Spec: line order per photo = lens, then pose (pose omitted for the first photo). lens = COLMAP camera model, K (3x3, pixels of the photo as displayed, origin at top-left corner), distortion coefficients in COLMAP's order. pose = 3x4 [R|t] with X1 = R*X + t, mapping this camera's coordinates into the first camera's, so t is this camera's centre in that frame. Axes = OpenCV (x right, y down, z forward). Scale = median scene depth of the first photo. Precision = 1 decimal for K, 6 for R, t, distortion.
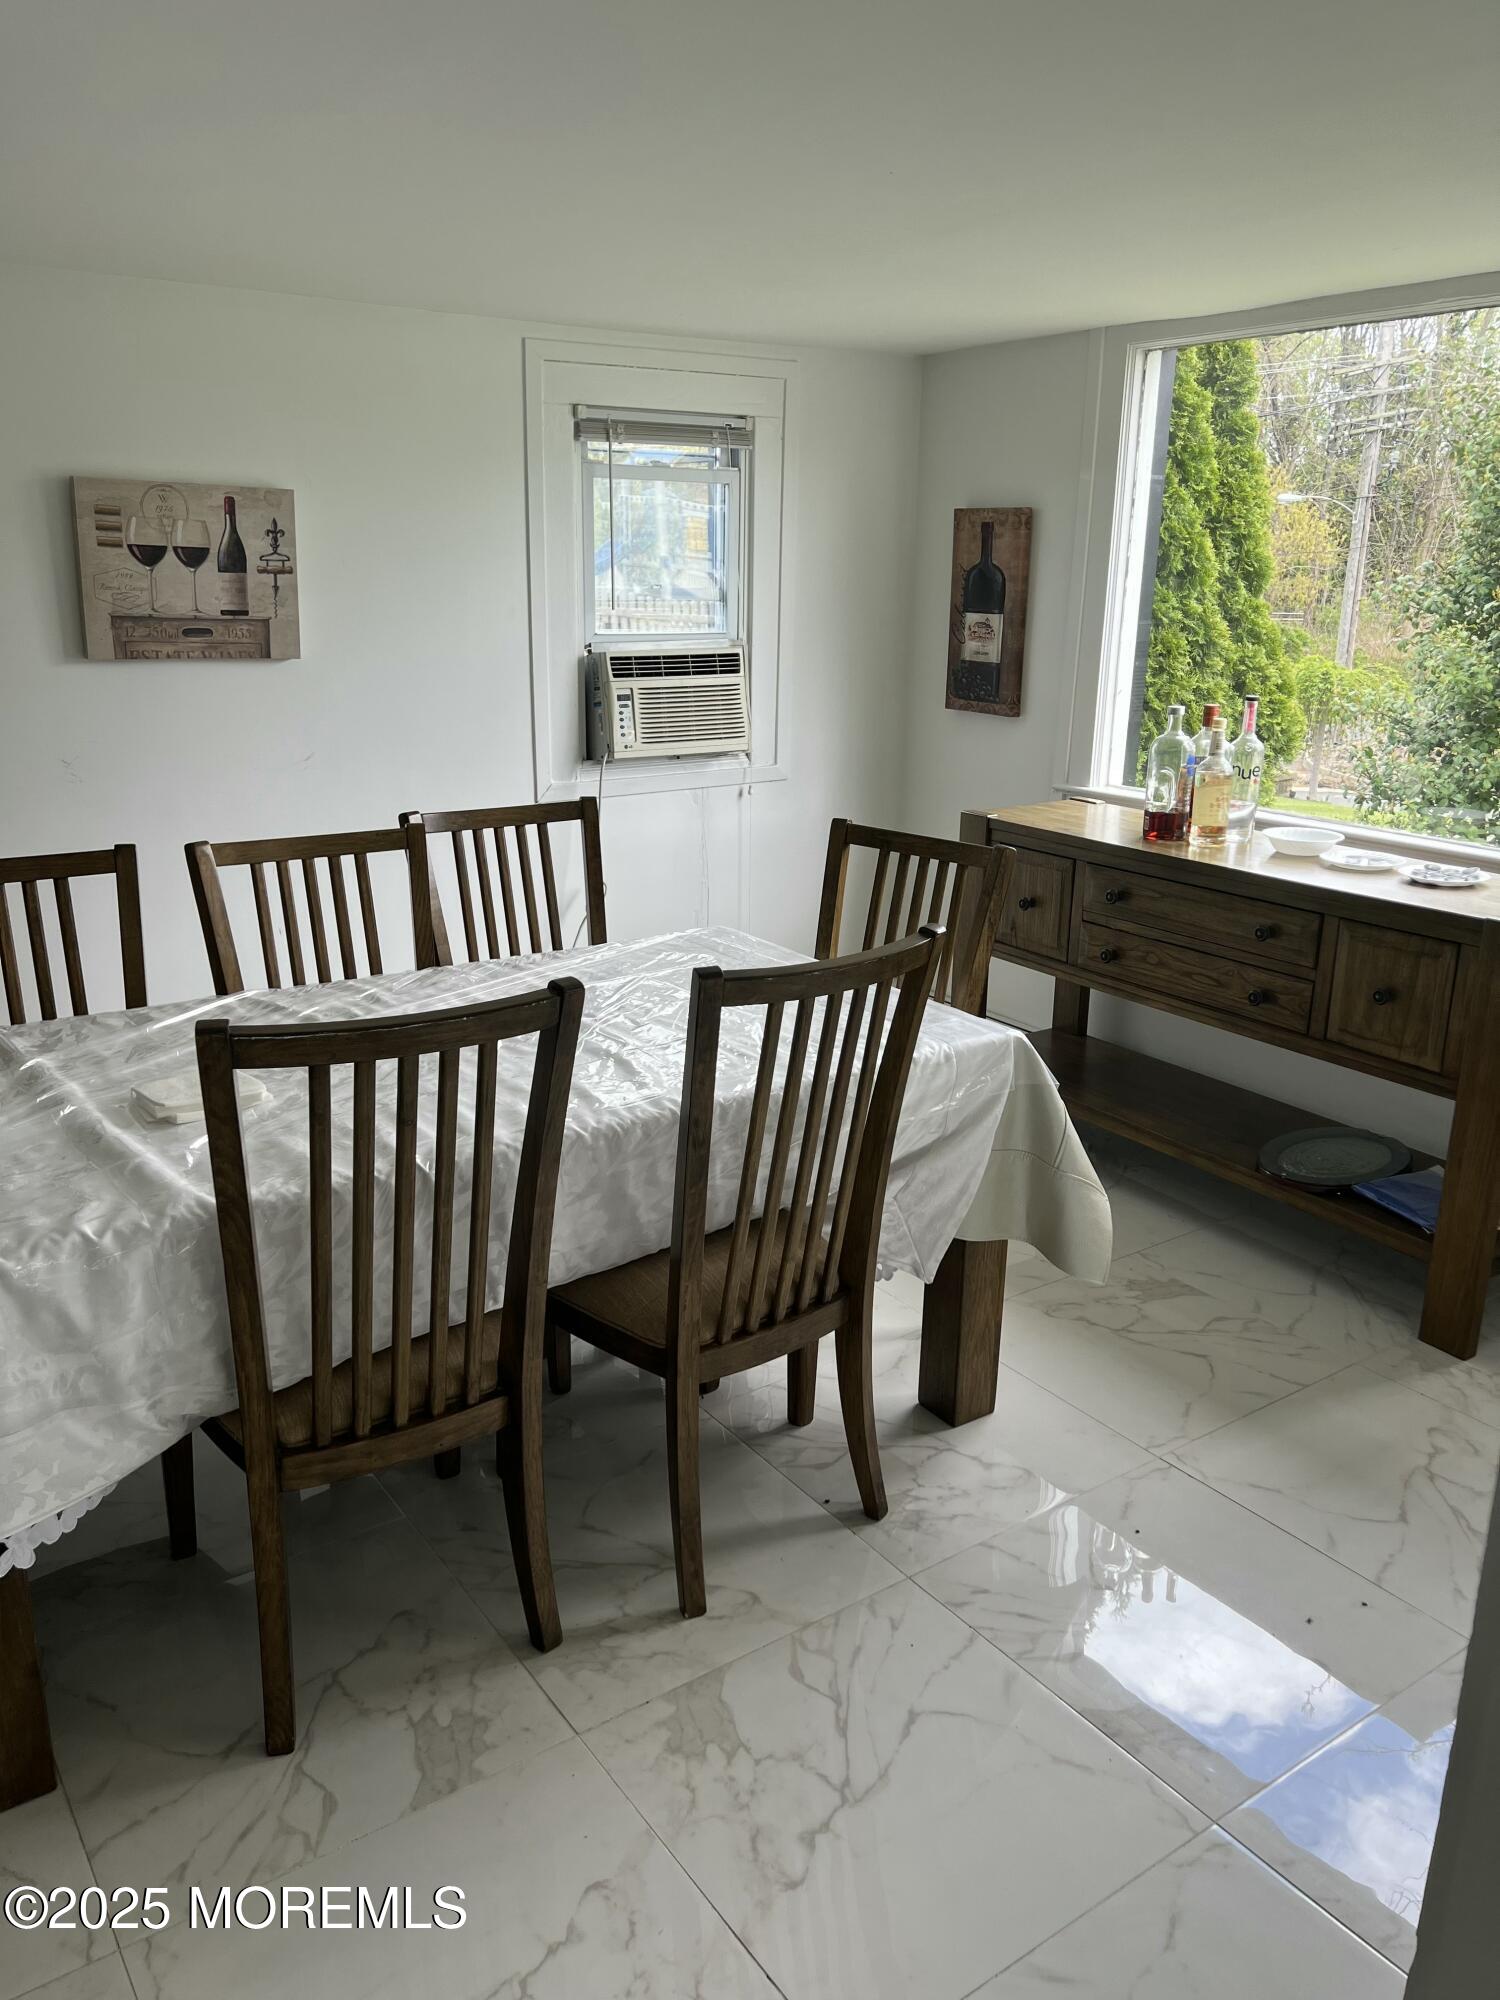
lens RADIAL K [[1489.4, 0, 750.0], [0, 1489.4, 1000.0], [0, 0, 1]] dist [0.010229, -0.051734]
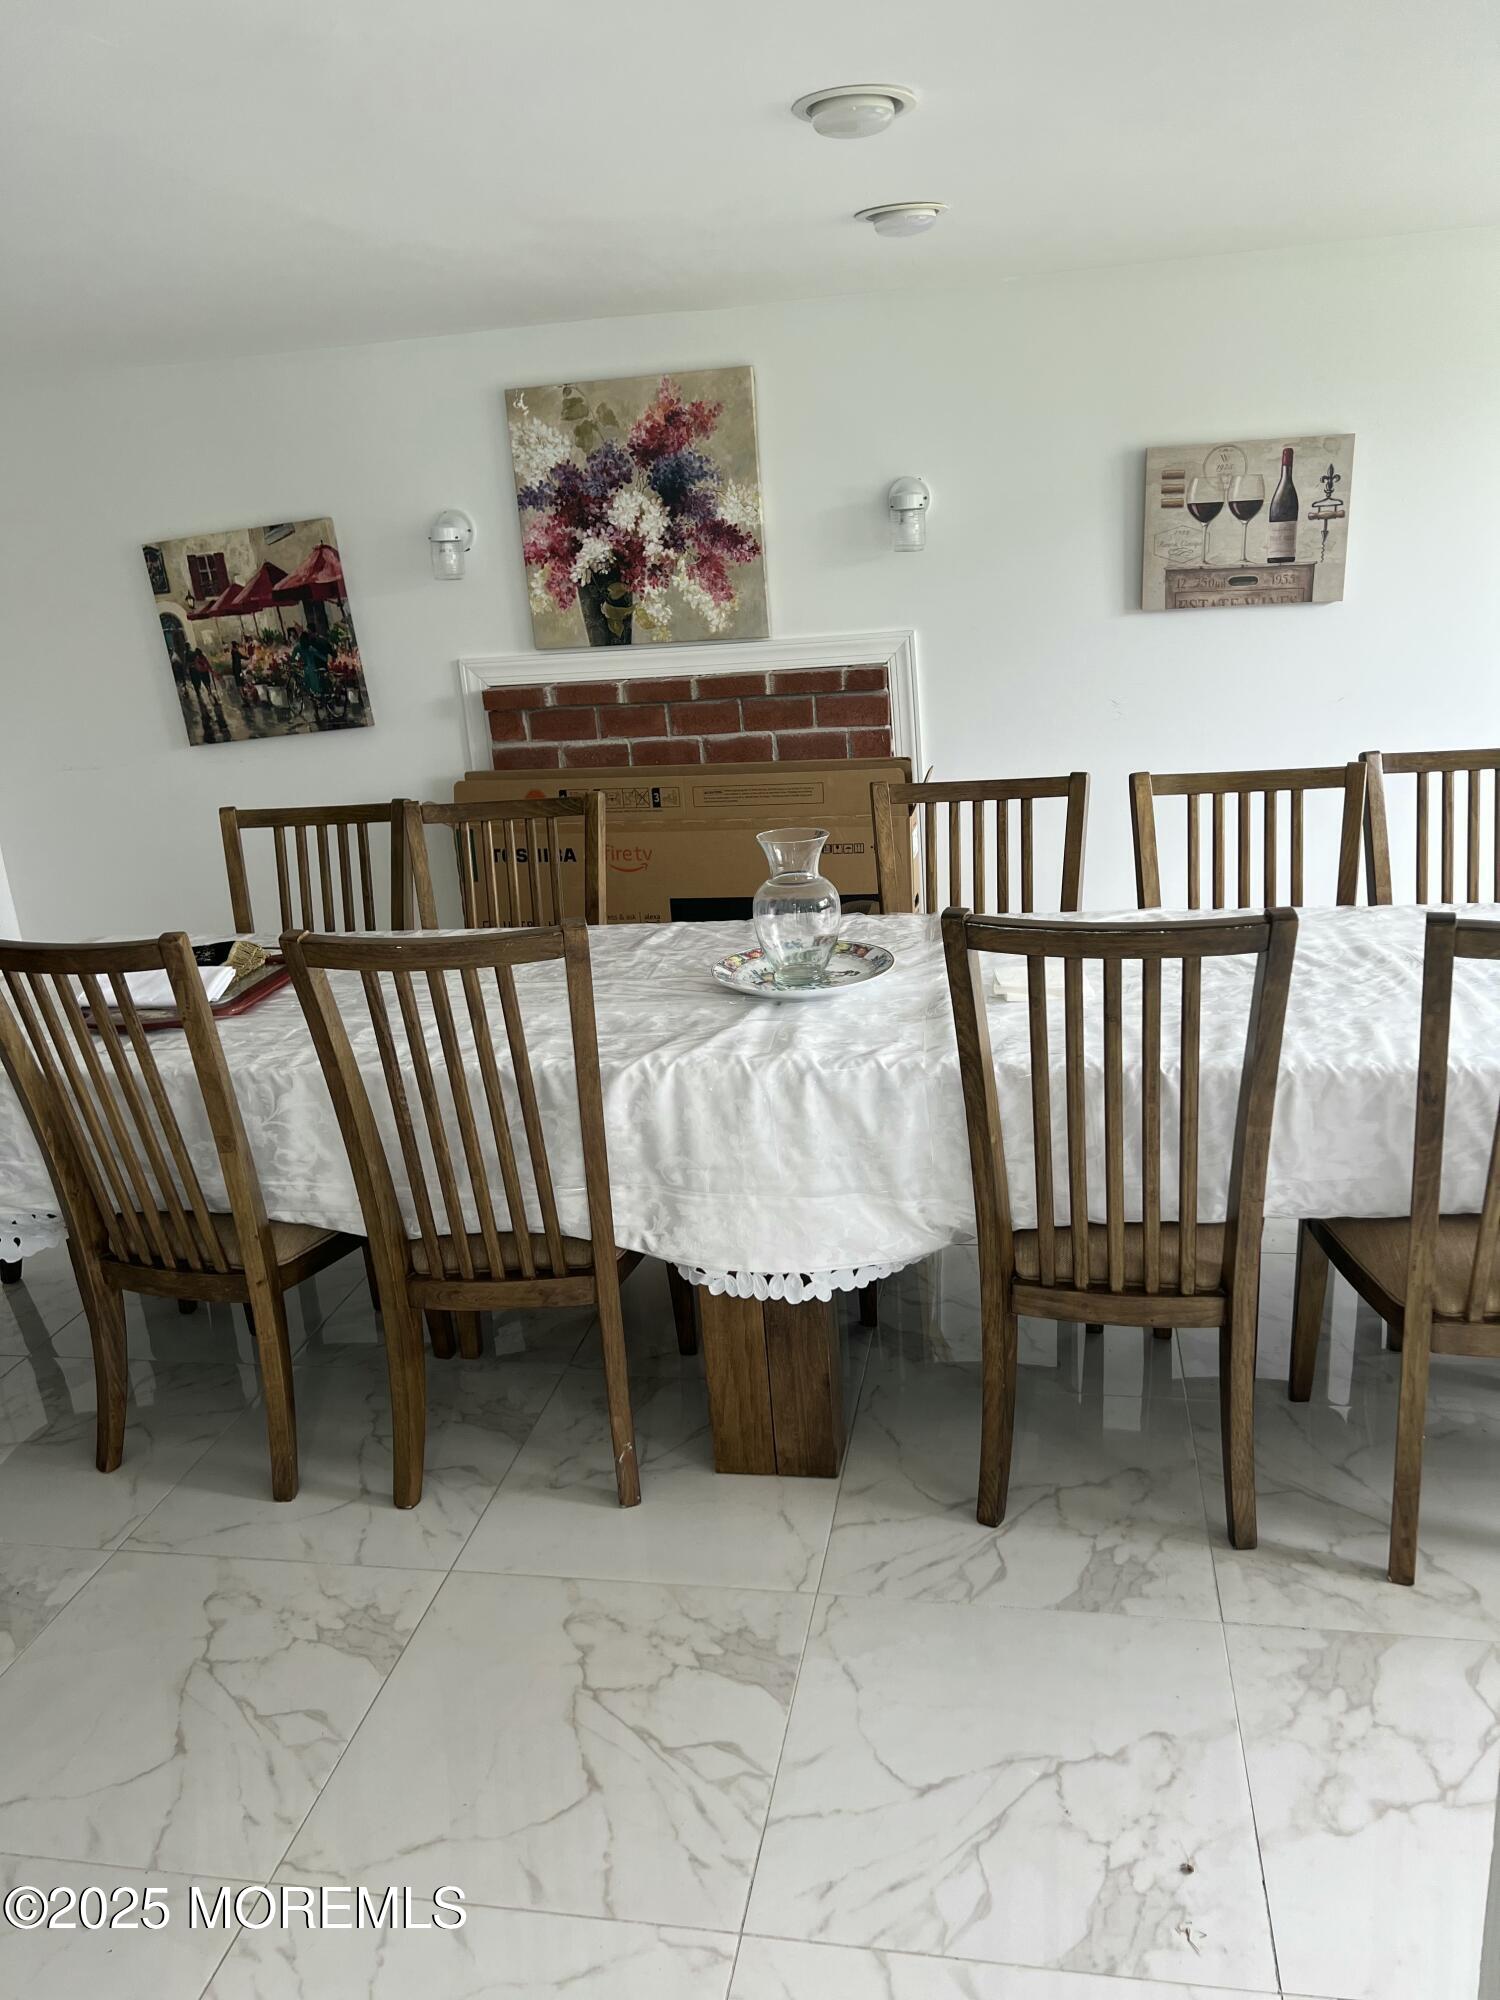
lens RADIAL K [[1533.6, 0, 749.7], [0, 1533.6, 1024.7], [0, 0, 1]] dist [-0.014108, -0.050310]
pose [[0.658212, 0.152036, -0.737321, 0.354324], [-0.117432, 0.988142, 0.098923, 0.003065], [0.743617, 0.021473, 0.668261, 0.010422]]
